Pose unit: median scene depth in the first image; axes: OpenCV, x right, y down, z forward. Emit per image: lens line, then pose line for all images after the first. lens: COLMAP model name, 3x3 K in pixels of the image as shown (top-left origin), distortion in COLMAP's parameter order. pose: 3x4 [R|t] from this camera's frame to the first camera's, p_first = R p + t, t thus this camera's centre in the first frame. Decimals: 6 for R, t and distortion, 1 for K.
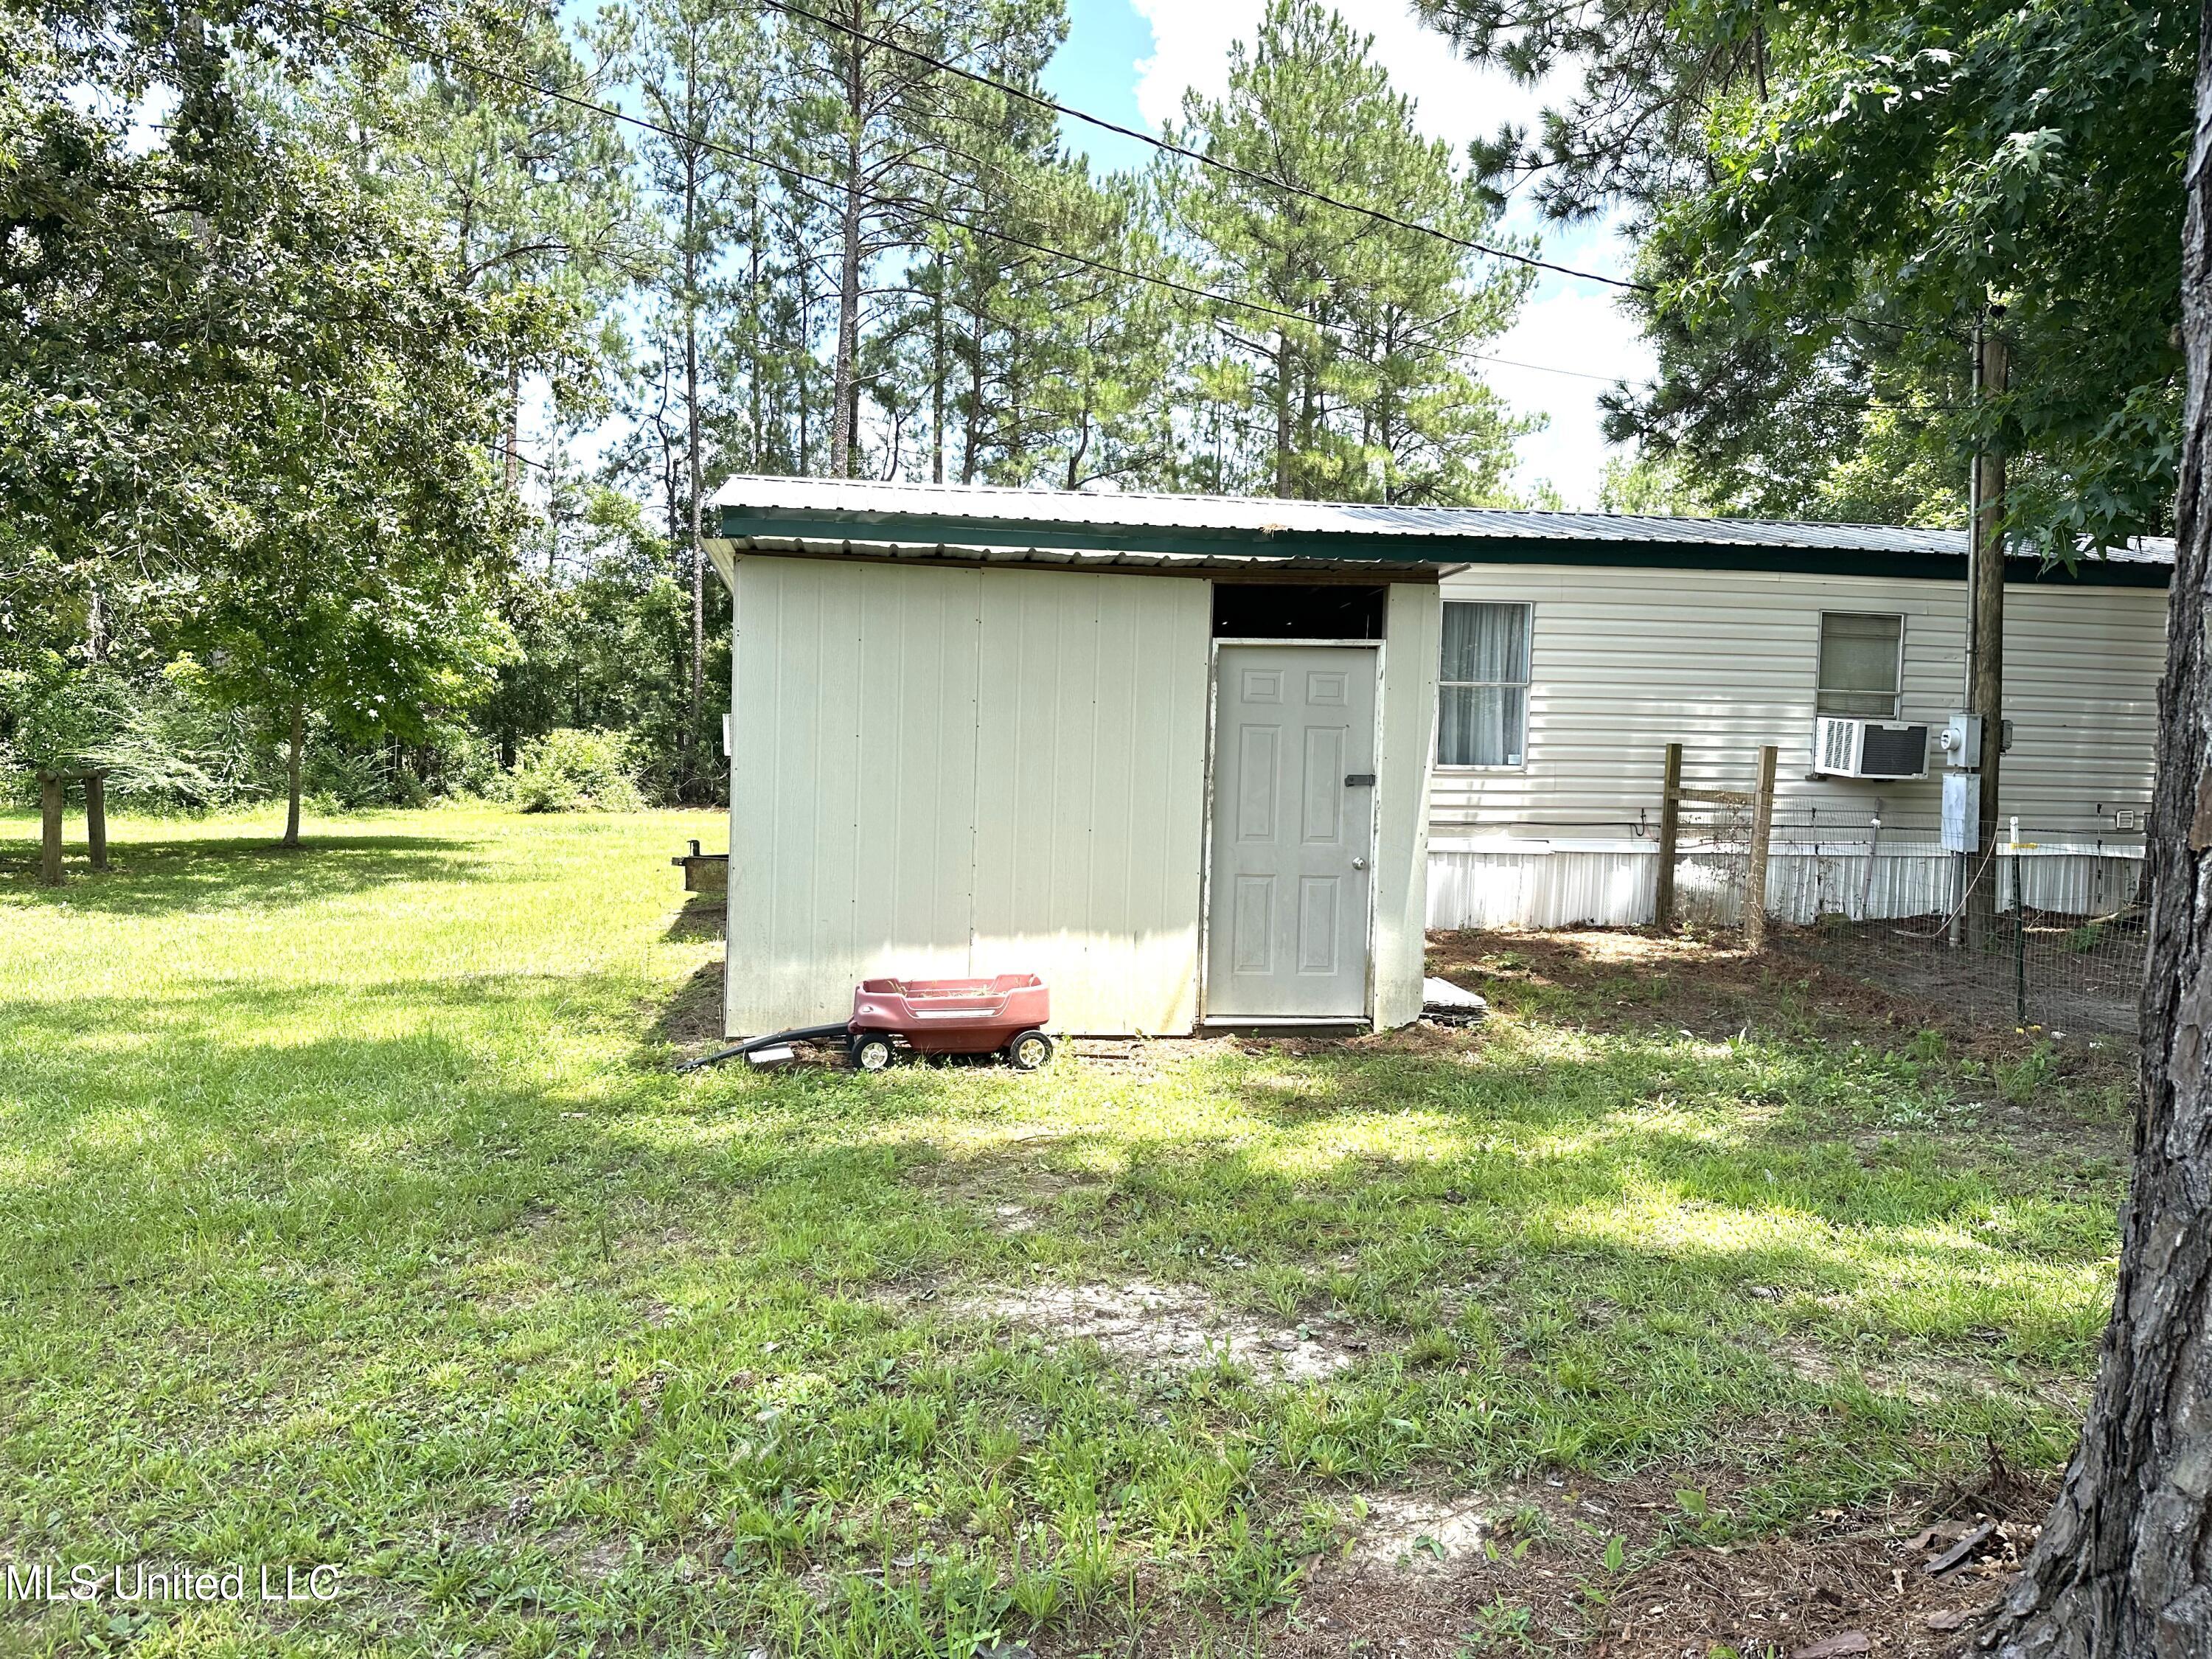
lens RADIAL K [[1558.5, 0, 1106.0], [0, 1558.5, 829.5], [0, 0, 1]] dist [0.162513, -0.260333]
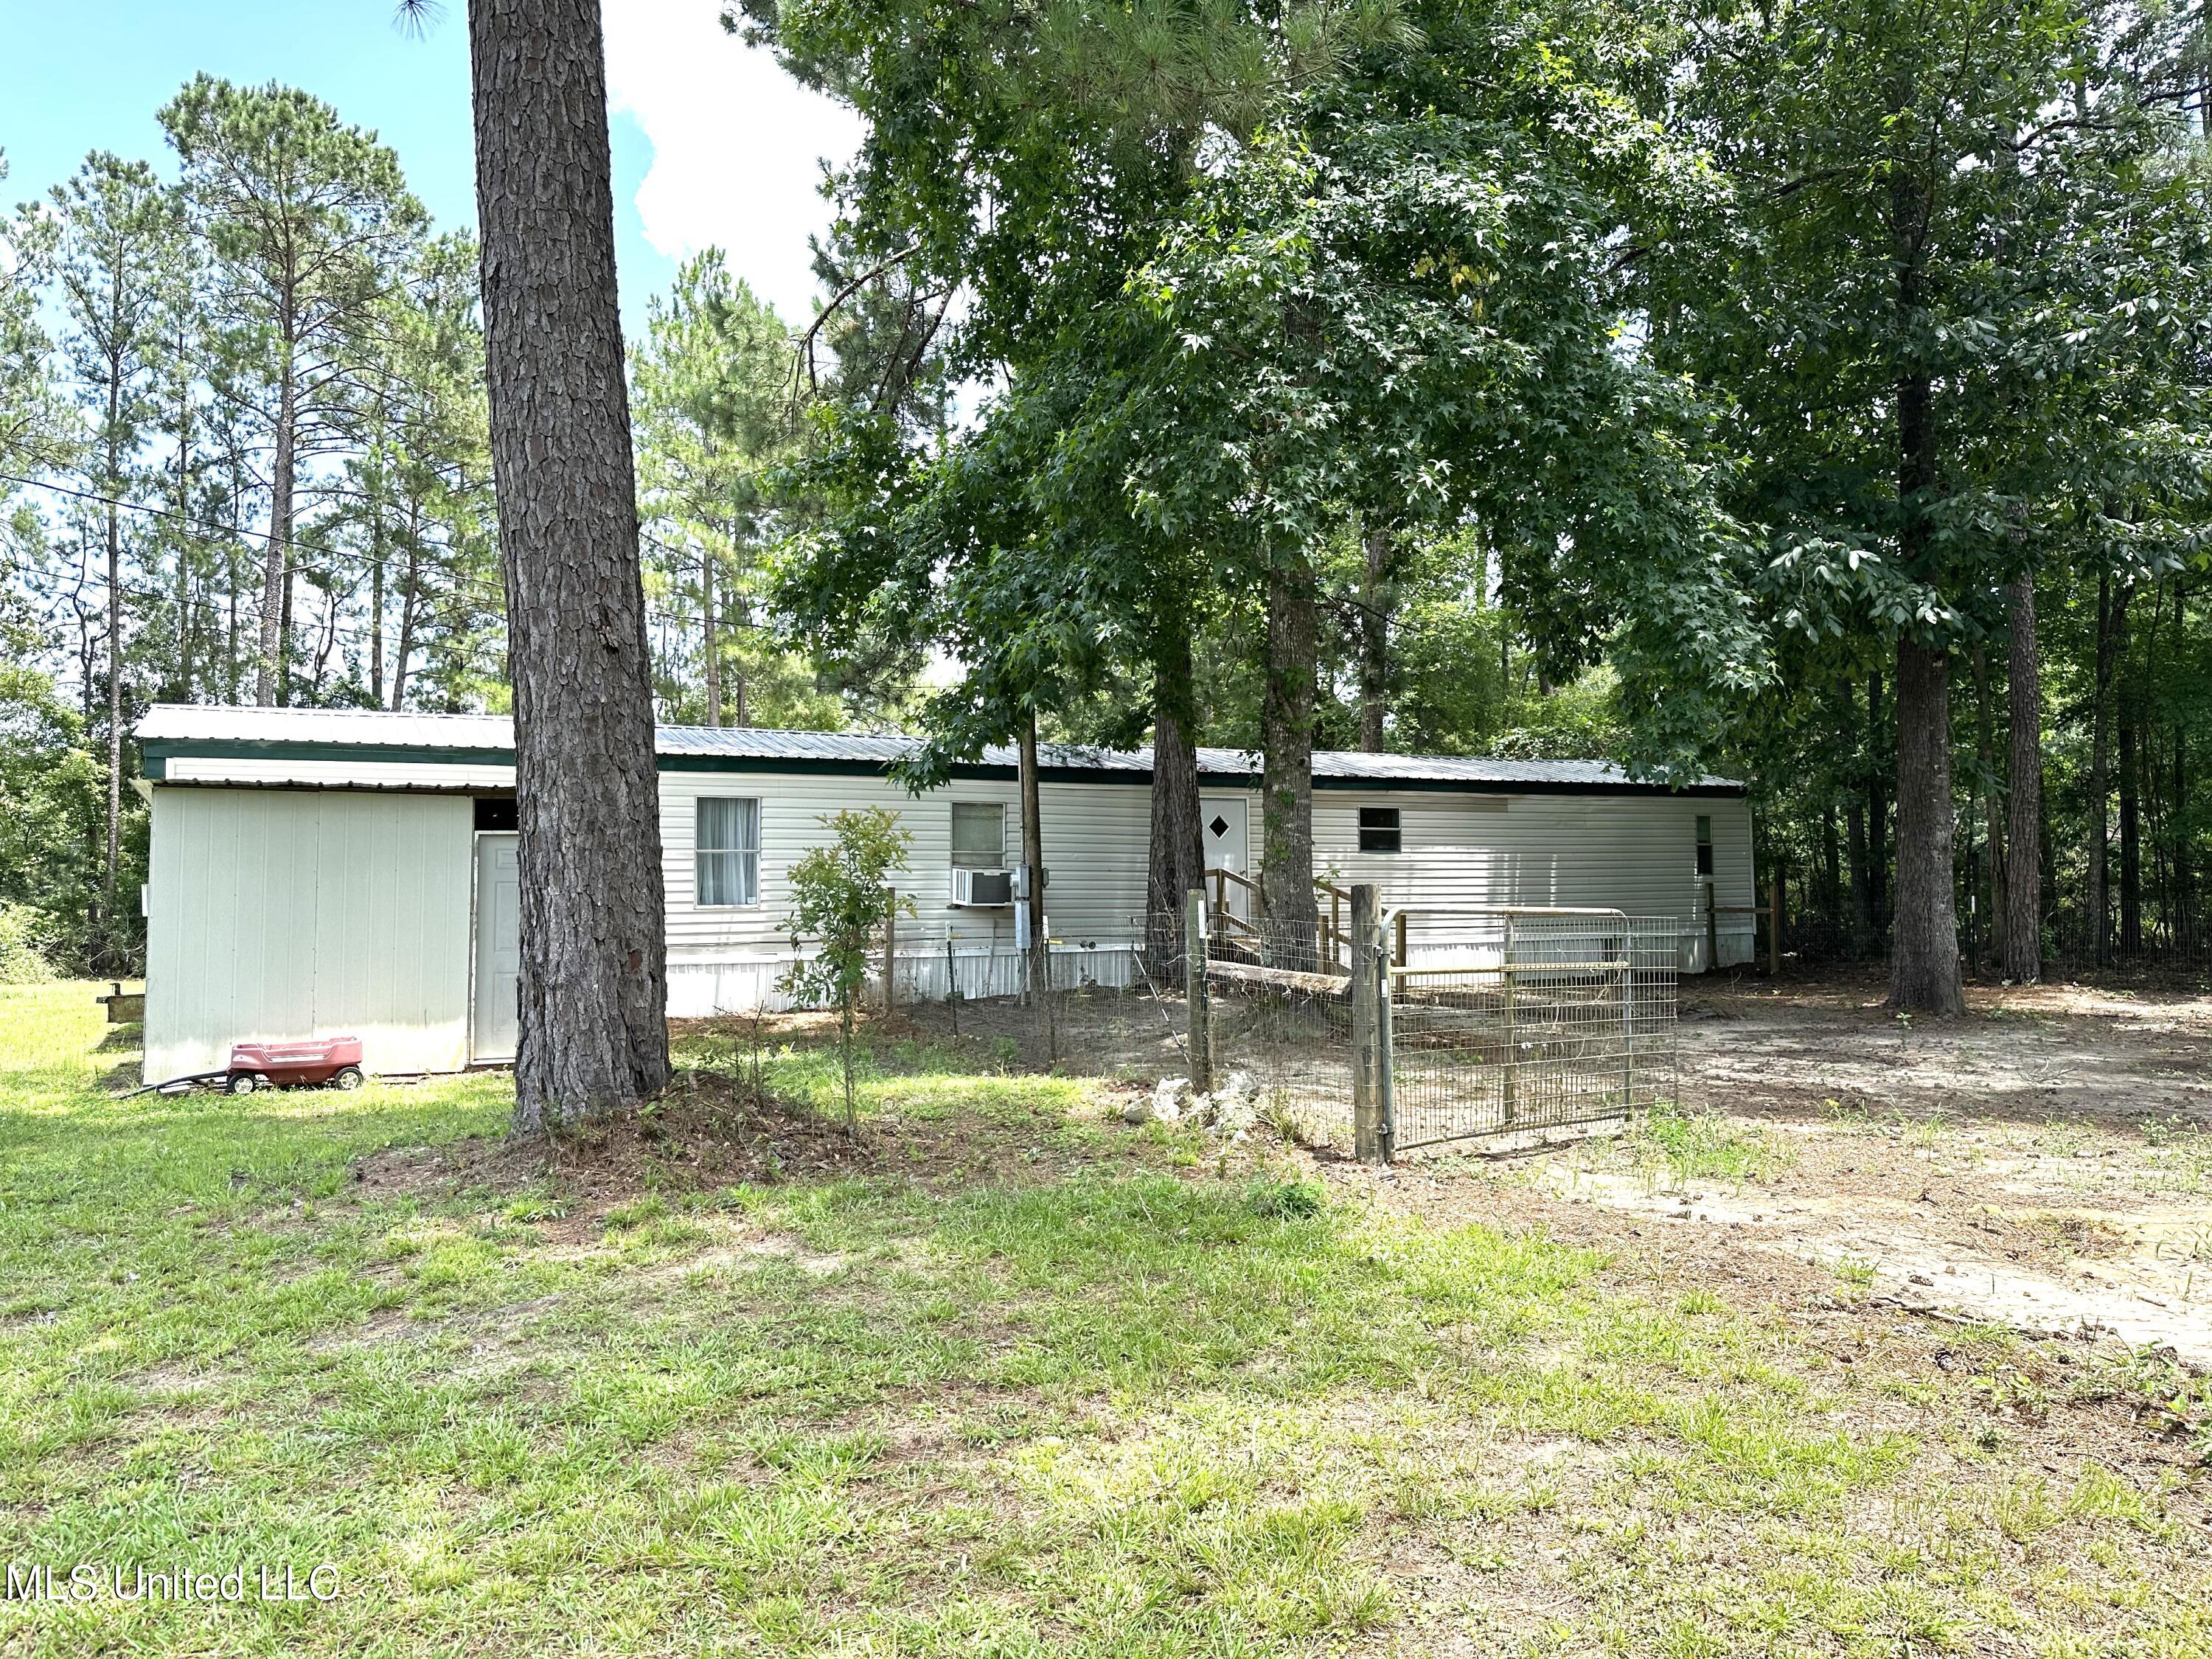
lens RADIAL K [[1626.9, 0, 1106.0], [0, 1626.9, 829.5], [0, 0, 1]] dist [0.057018, -0.059183]
pose [[0.957390, -0.016241, 0.288342, 0.042957], [0.044084, 0.994935, -0.090333, 0.013377], [-0.285415, 0.099196, 0.953257, -0.178615]]
